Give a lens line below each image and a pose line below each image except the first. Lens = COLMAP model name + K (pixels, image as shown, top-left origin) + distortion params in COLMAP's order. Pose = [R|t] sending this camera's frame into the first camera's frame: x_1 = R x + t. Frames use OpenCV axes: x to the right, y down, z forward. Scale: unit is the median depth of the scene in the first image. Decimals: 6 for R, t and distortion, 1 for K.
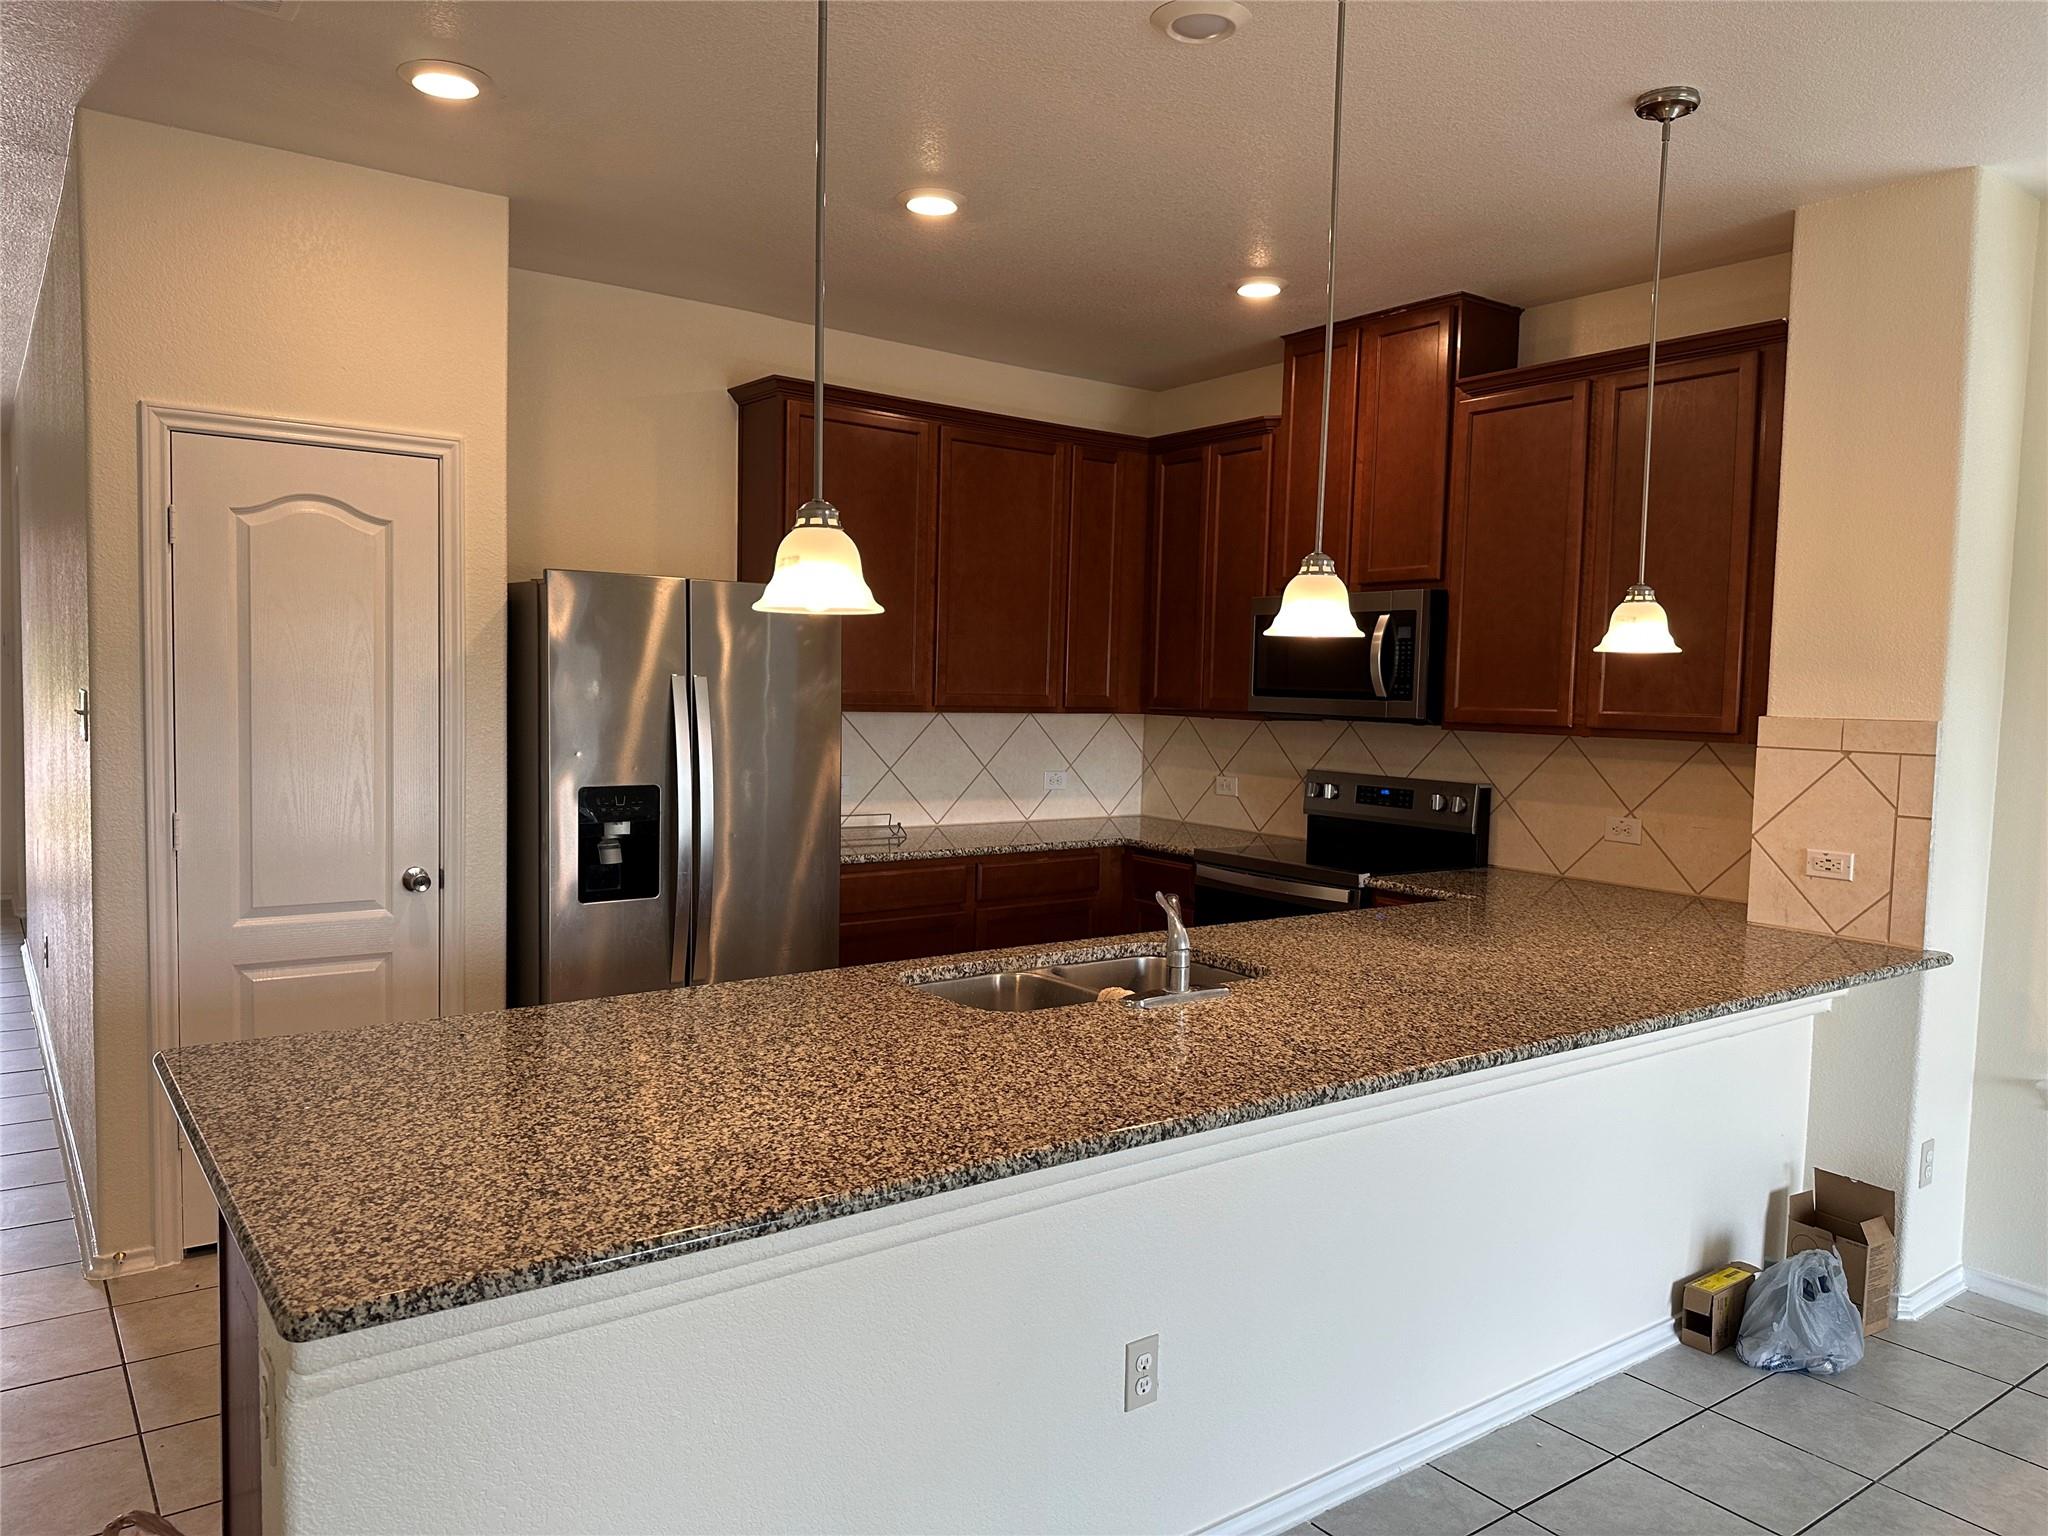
lens RADIAL K [[1443.0, 0, 1036.2], [0, 1443.0, 777.6], [0, 0, 1]] dist [0.053529, -0.067768]
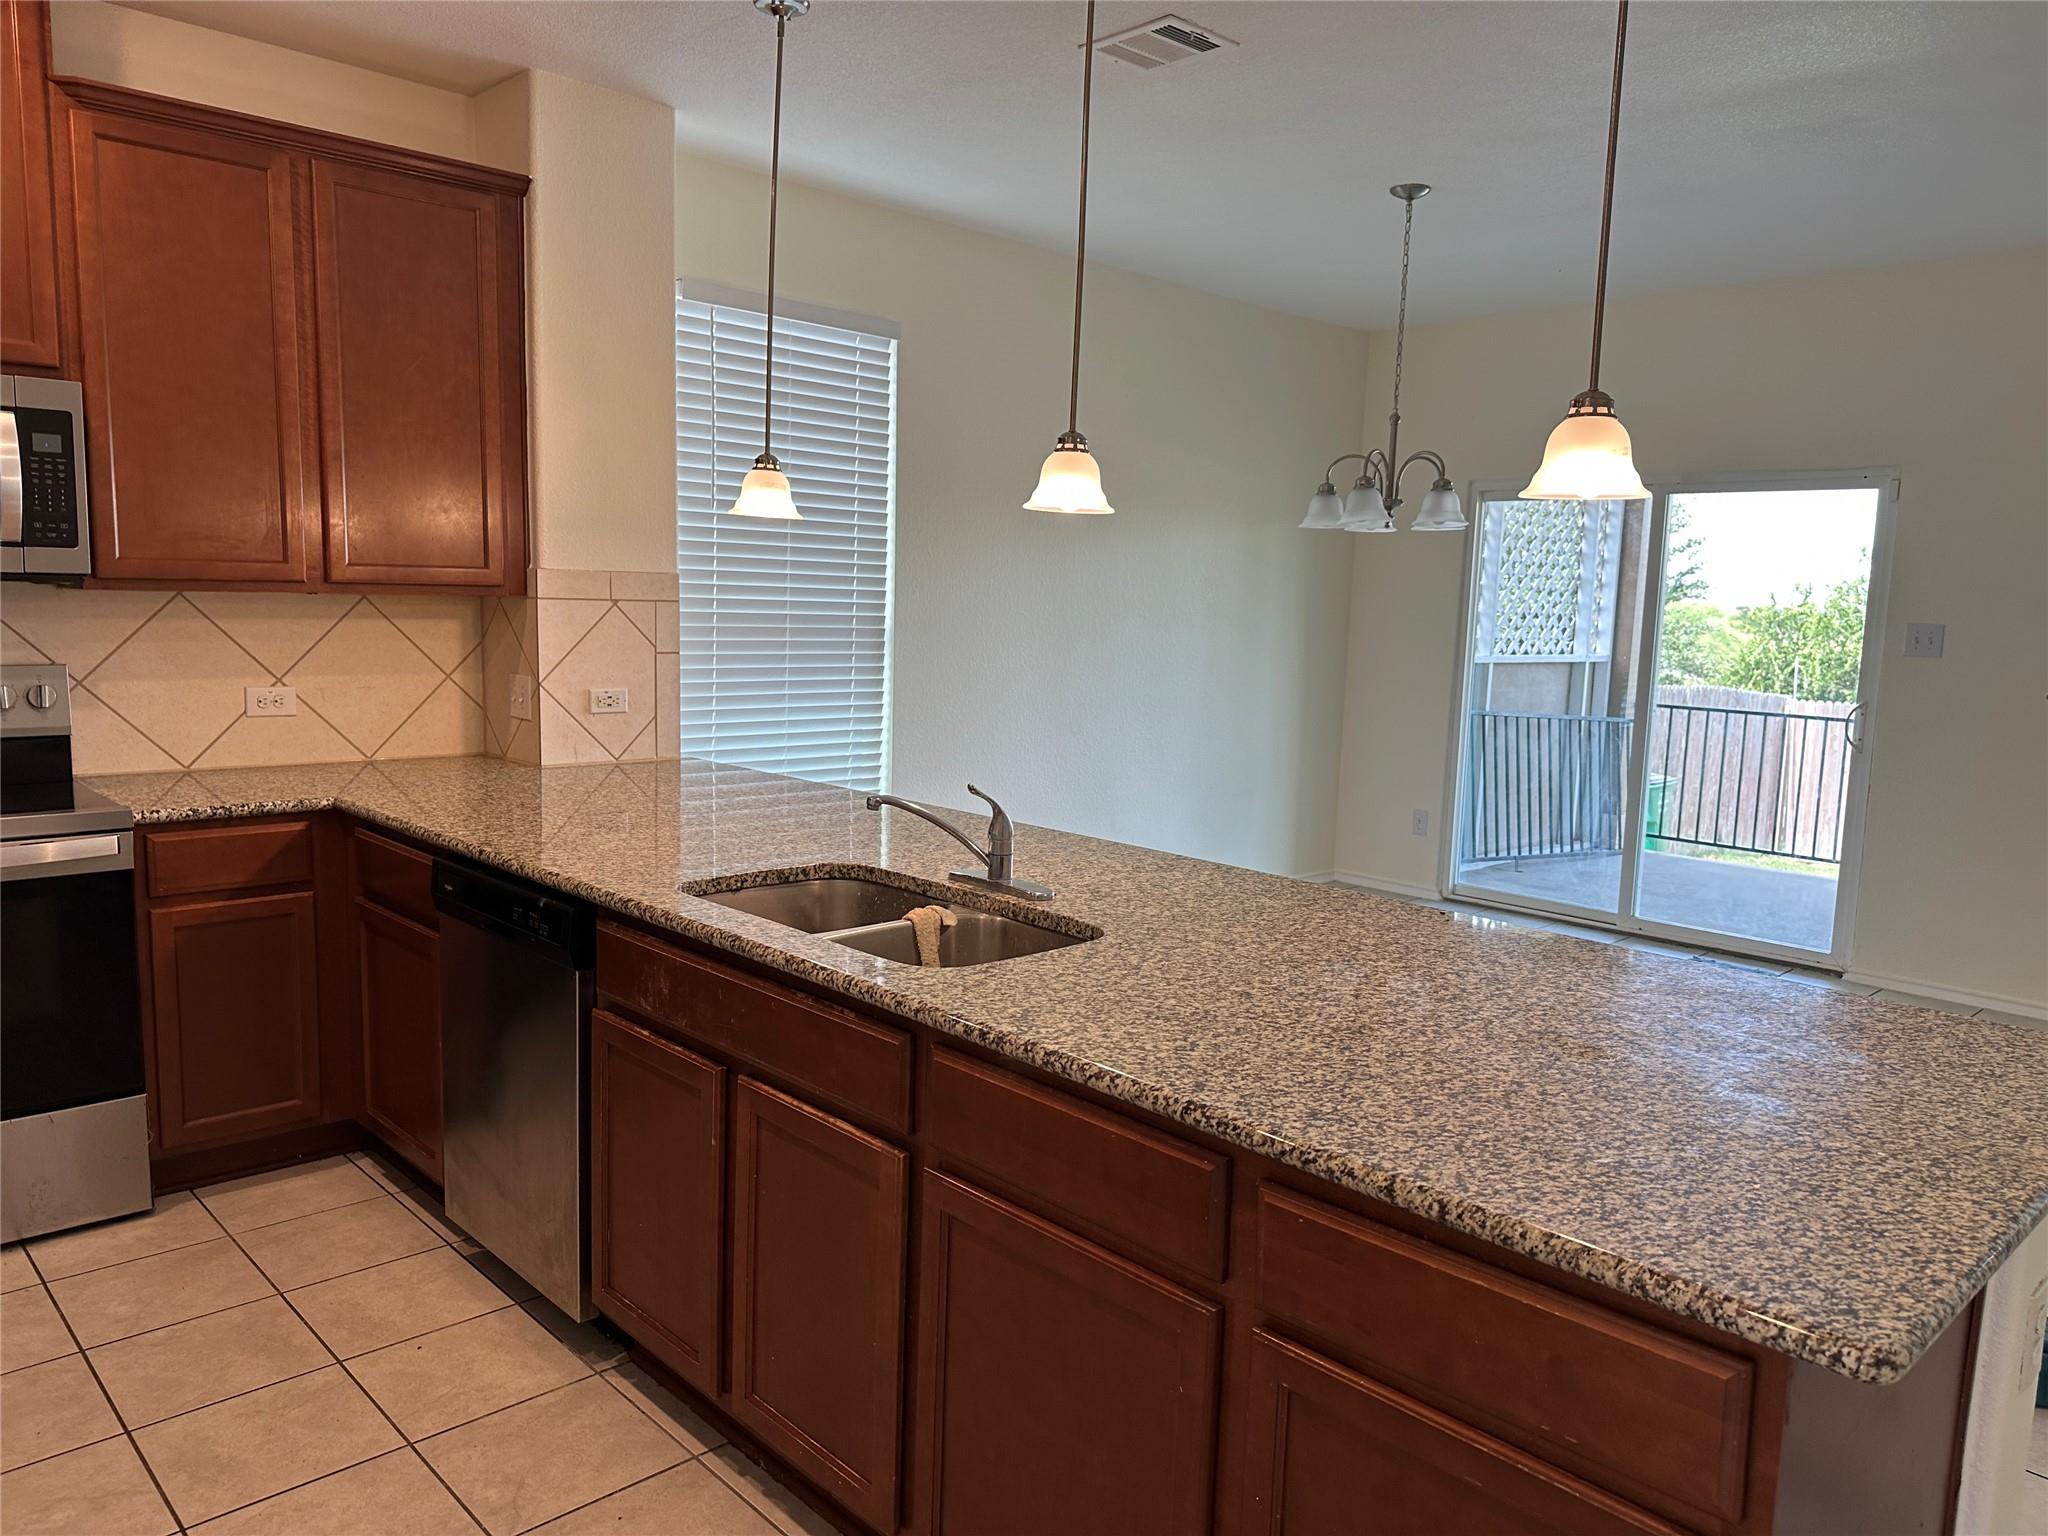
lens RADIAL K [[1443.0, 0, 1049.1], [0, 1443.0, 782.5], [0, 0, 1]] dist [0.053529, -0.067768]
pose [[-0.137169, -0.159549, 0.977614, -0.595492], [0.033954, 0.985605, 0.165617, -0.051362], [-0.989966, 0.055911, -0.129777, 0.787187]]
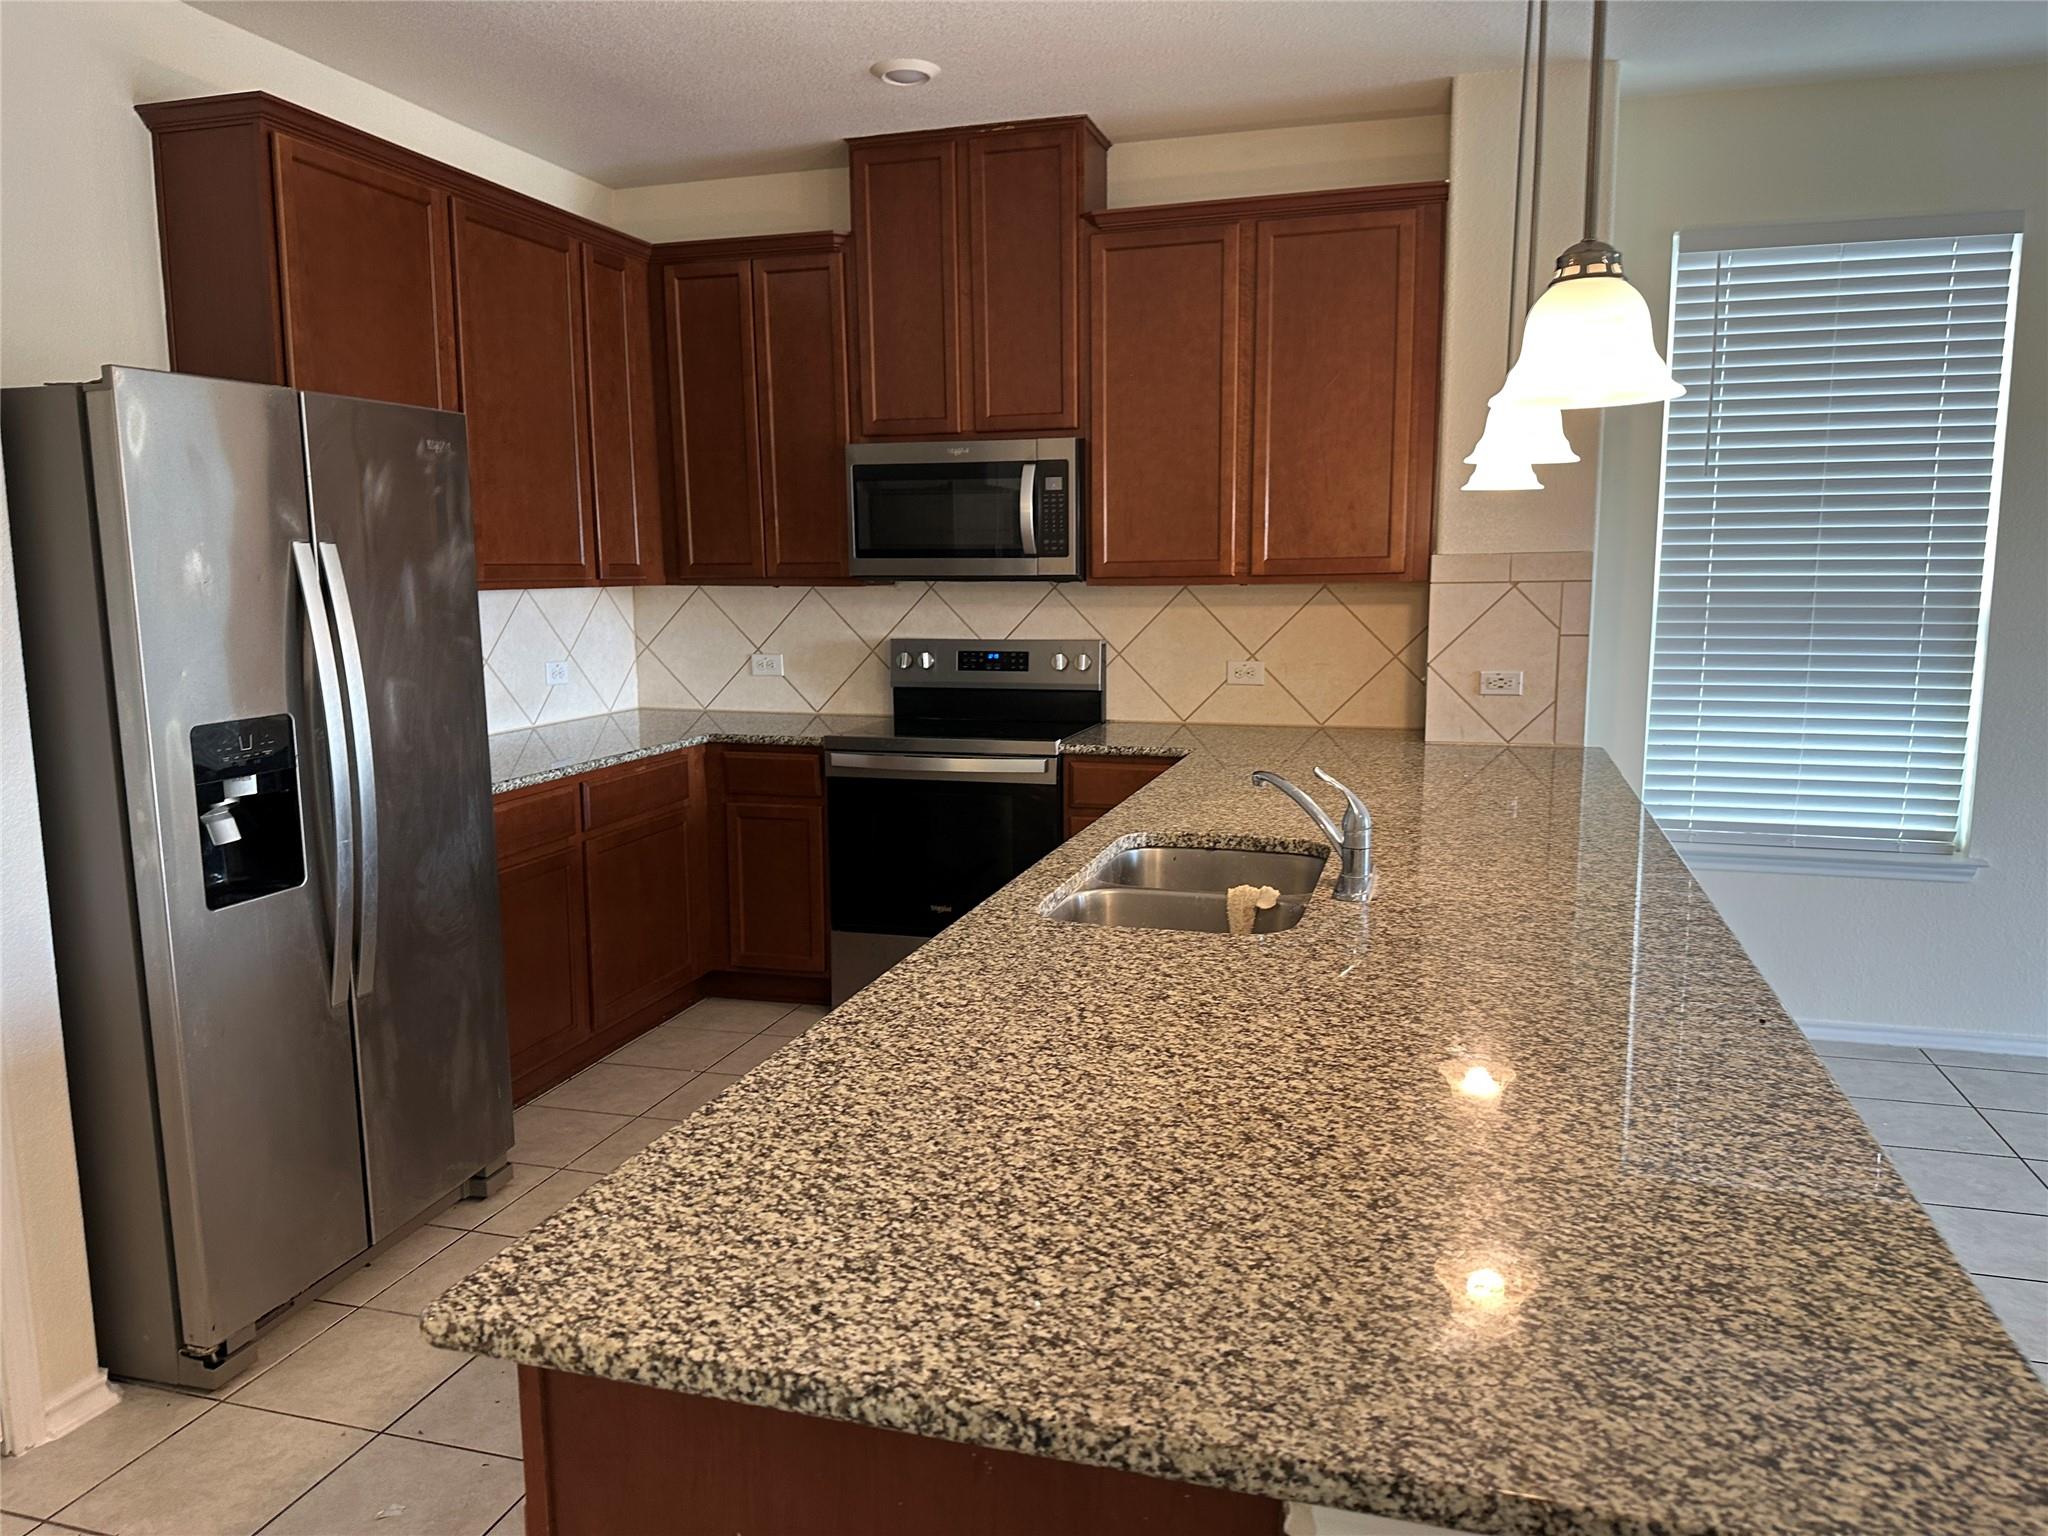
lens RADIAL K [[1443.0, 0, 1019.4], [0, 1443.0, 779.6], [0, 0, 1]] dist [0.053529, -0.067768]
pose [[0.801246, -0.120584, 0.586059, -0.418421], [0.070156, 0.991659, 0.108123, -0.014315], [-0.594208, -0.045517, 0.803022, 0.300248]]
